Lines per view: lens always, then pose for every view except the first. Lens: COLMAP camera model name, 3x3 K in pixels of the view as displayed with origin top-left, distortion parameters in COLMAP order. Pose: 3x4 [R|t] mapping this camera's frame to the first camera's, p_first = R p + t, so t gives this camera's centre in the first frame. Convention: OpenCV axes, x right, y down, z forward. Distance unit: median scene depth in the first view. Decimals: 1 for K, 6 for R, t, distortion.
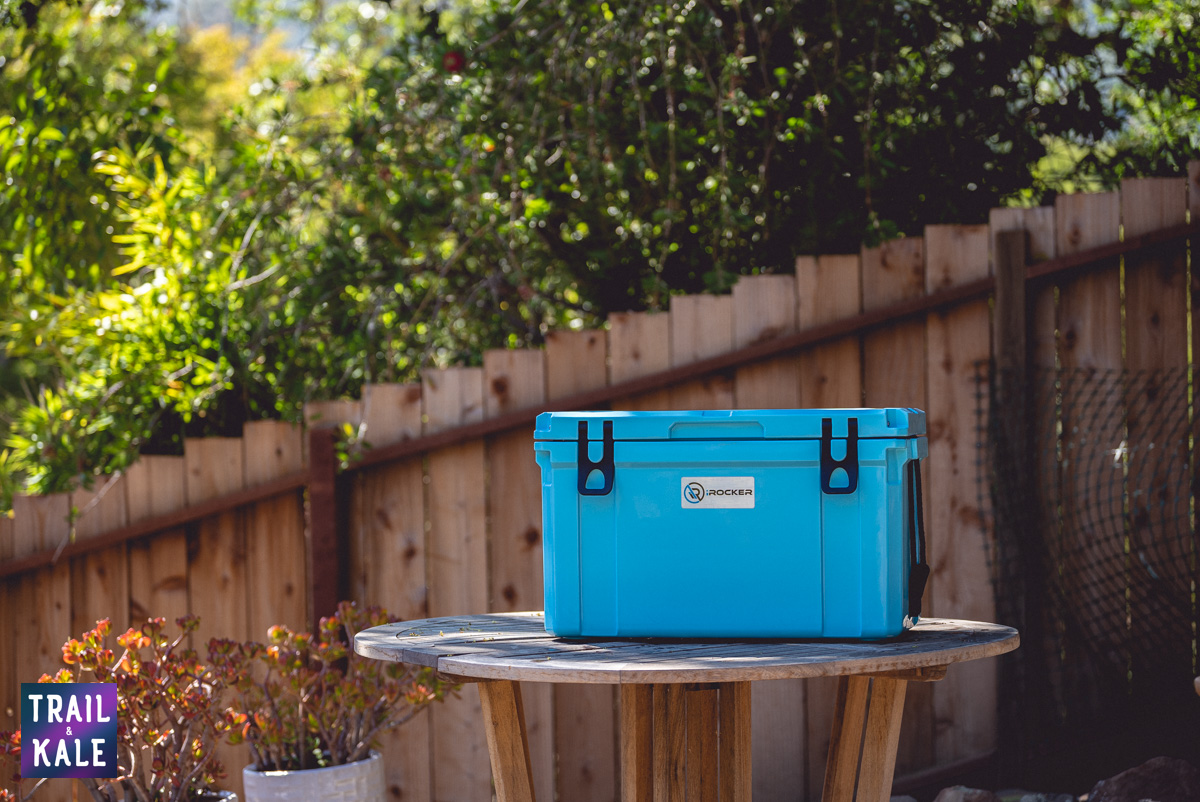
lens RADIAL K [[3068.1, 0, 600.0], [0, 3068.1, 401.0], [0, 0, 1]] dist [0.036251, 0.222191]
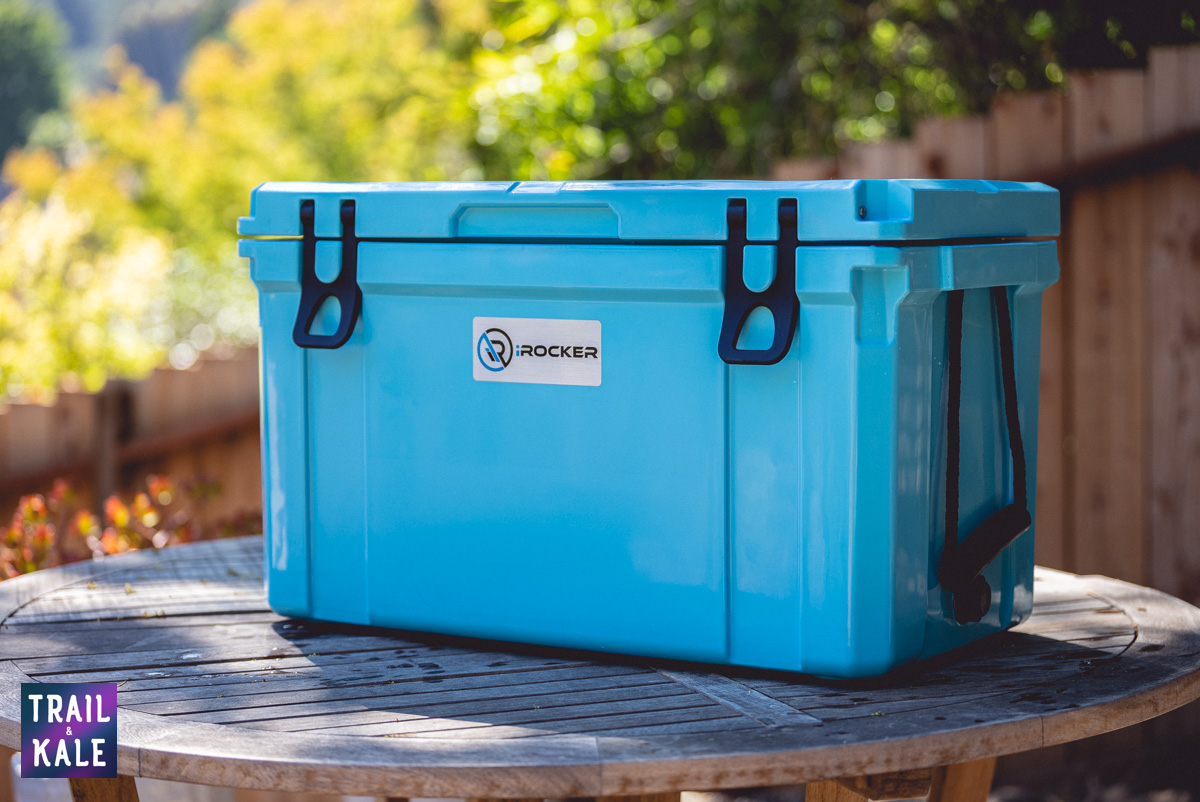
lens RADIAL K [[2497.1, 0, 600.0], [0, 2497.1, 401.0], [0, 0, 1]] dist [-0.021412, 0.249988]
pose [[0.934798, 0.037567, -0.353188, 0.108294], [-0.005391, 0.995777, 0.091648, 0.000936], [0.355140, -0.083769, 0.931052, 0.369085]]
